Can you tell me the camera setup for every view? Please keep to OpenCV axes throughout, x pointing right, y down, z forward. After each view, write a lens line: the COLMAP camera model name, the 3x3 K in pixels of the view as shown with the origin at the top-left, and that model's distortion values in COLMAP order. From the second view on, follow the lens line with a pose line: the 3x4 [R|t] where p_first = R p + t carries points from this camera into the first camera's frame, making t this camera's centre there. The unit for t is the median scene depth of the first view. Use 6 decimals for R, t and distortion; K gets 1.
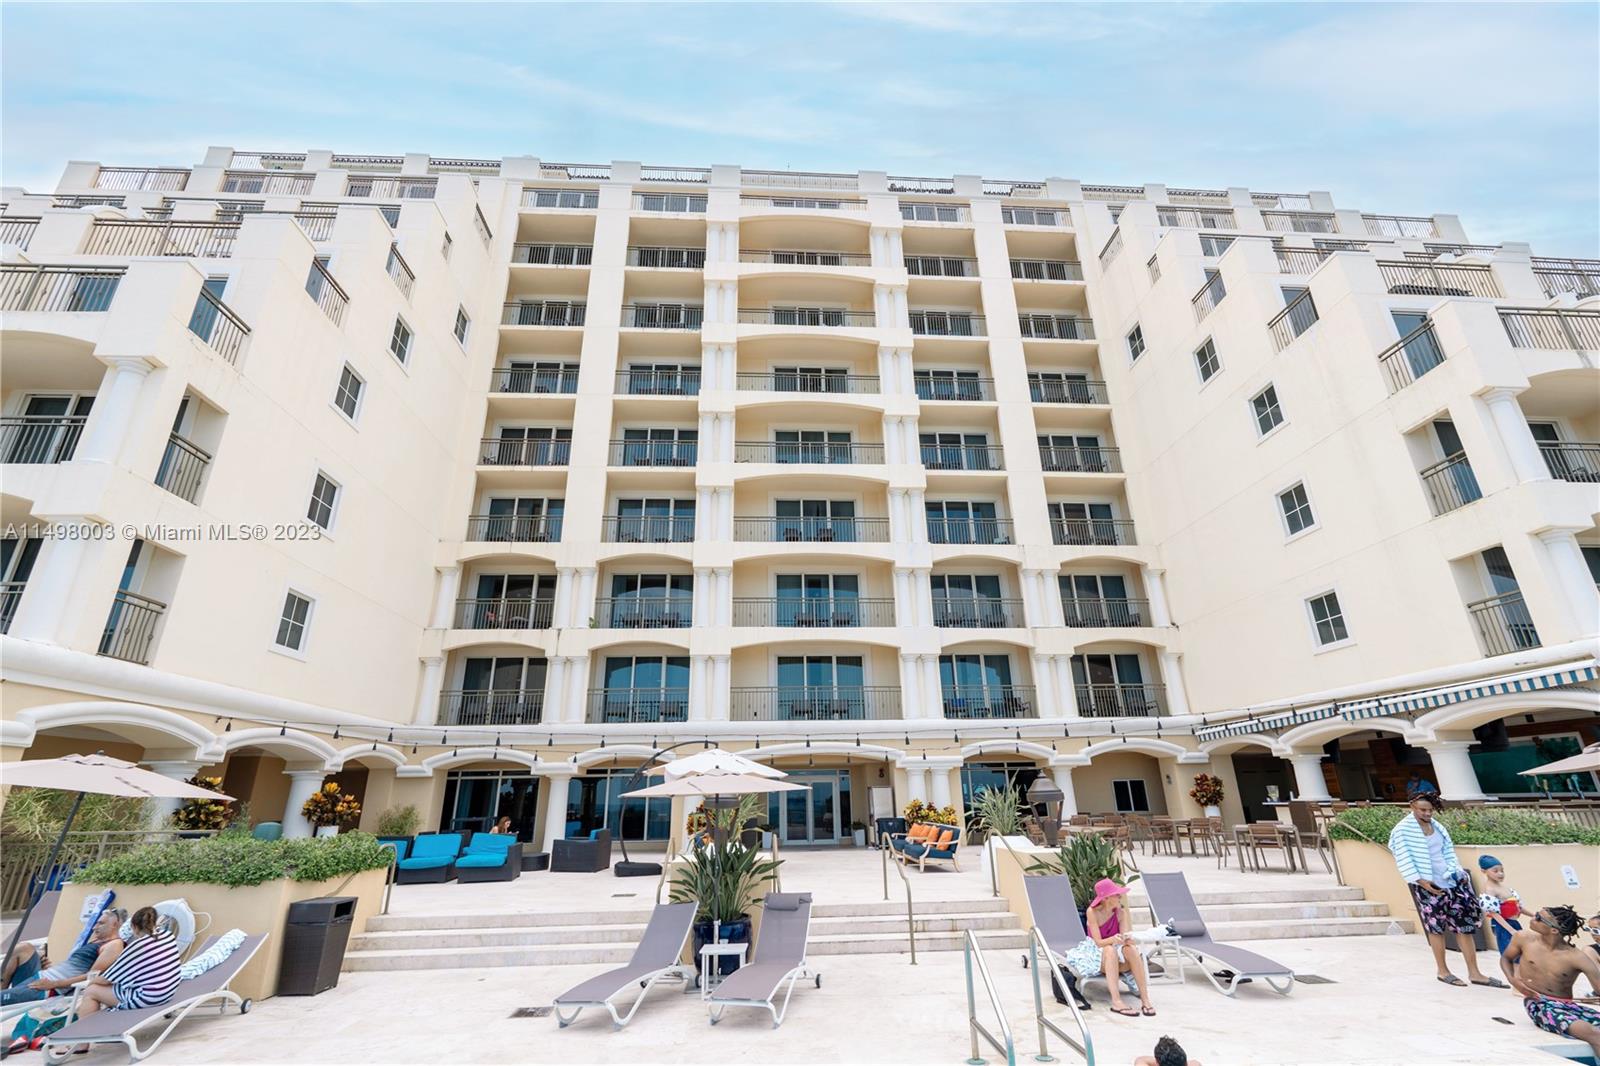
lens RADIAL K [[712.8, 0, 806.9], [0, 712.8, 527.5], [0, 0, 1]] dist [0.001042, -0.000658]
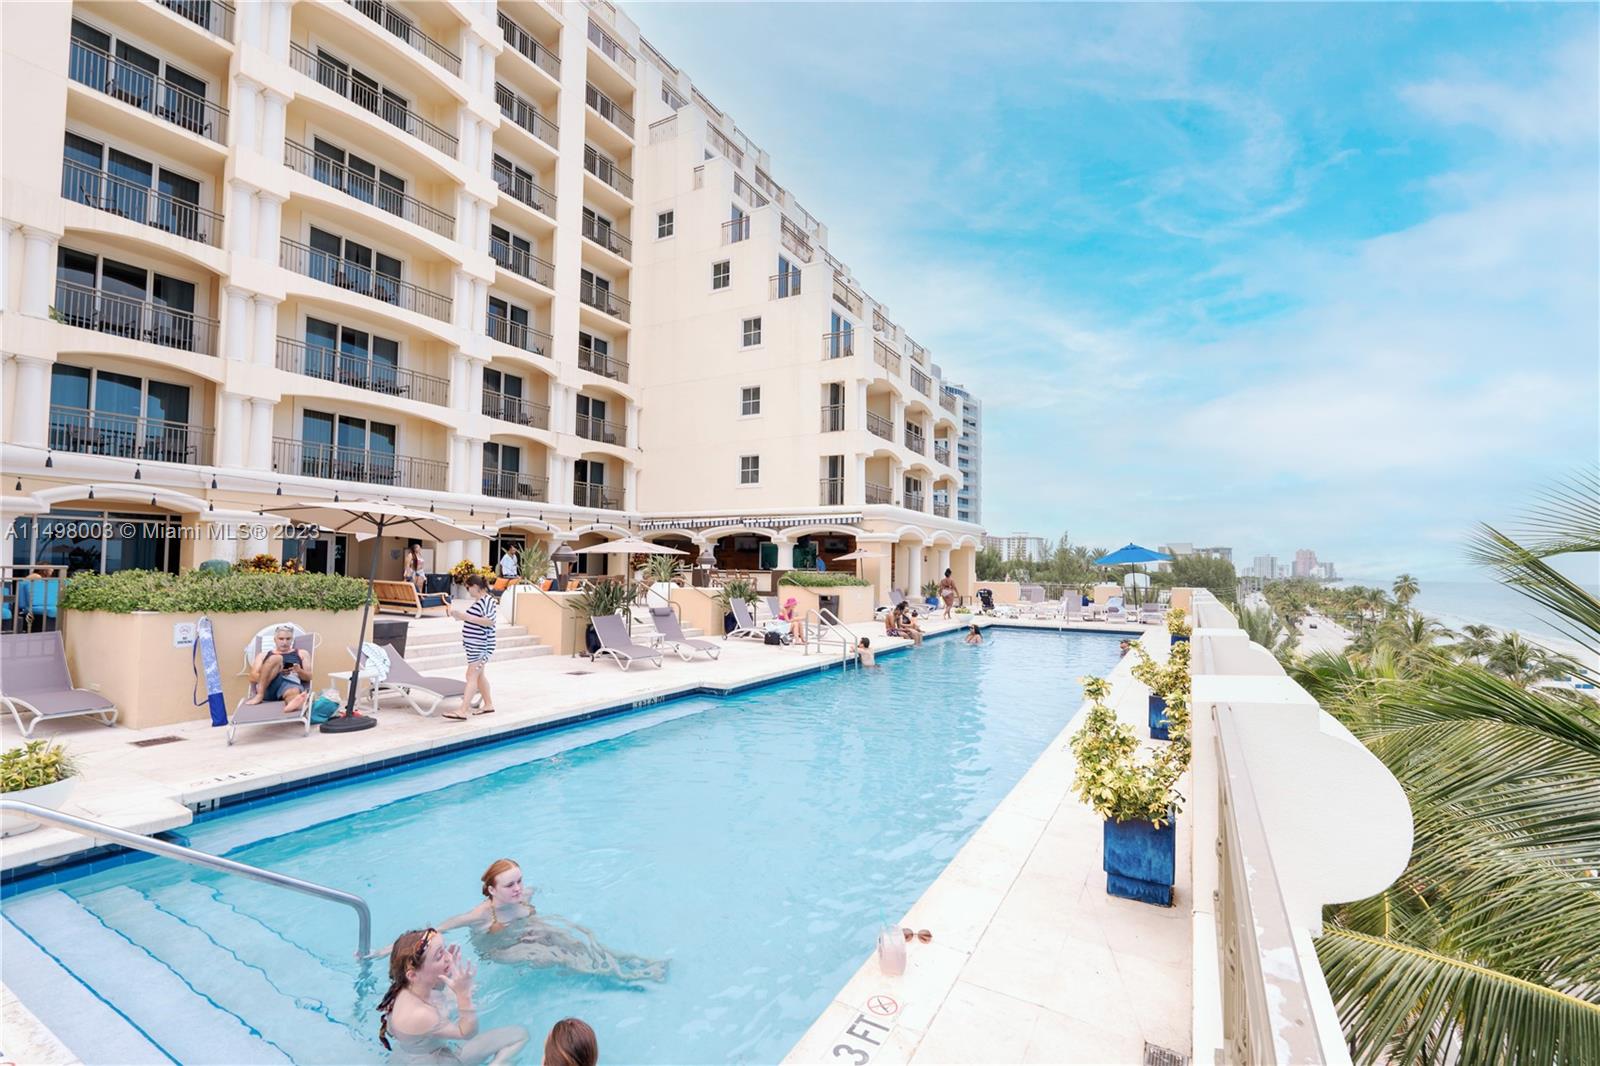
lens RADIAL K [[712.8, 0, 796.7], [0, 712.8, 539.1], [0, 0, 1]] dist [0.001042, -0.000658]
pose [[0.544877, 0.058882, 0.836446, -0.464647], [-0.326256, 0.933814, 0.146793, -0.003425], [-0.772442, -0.352880, 0.528024, -0.034716]]
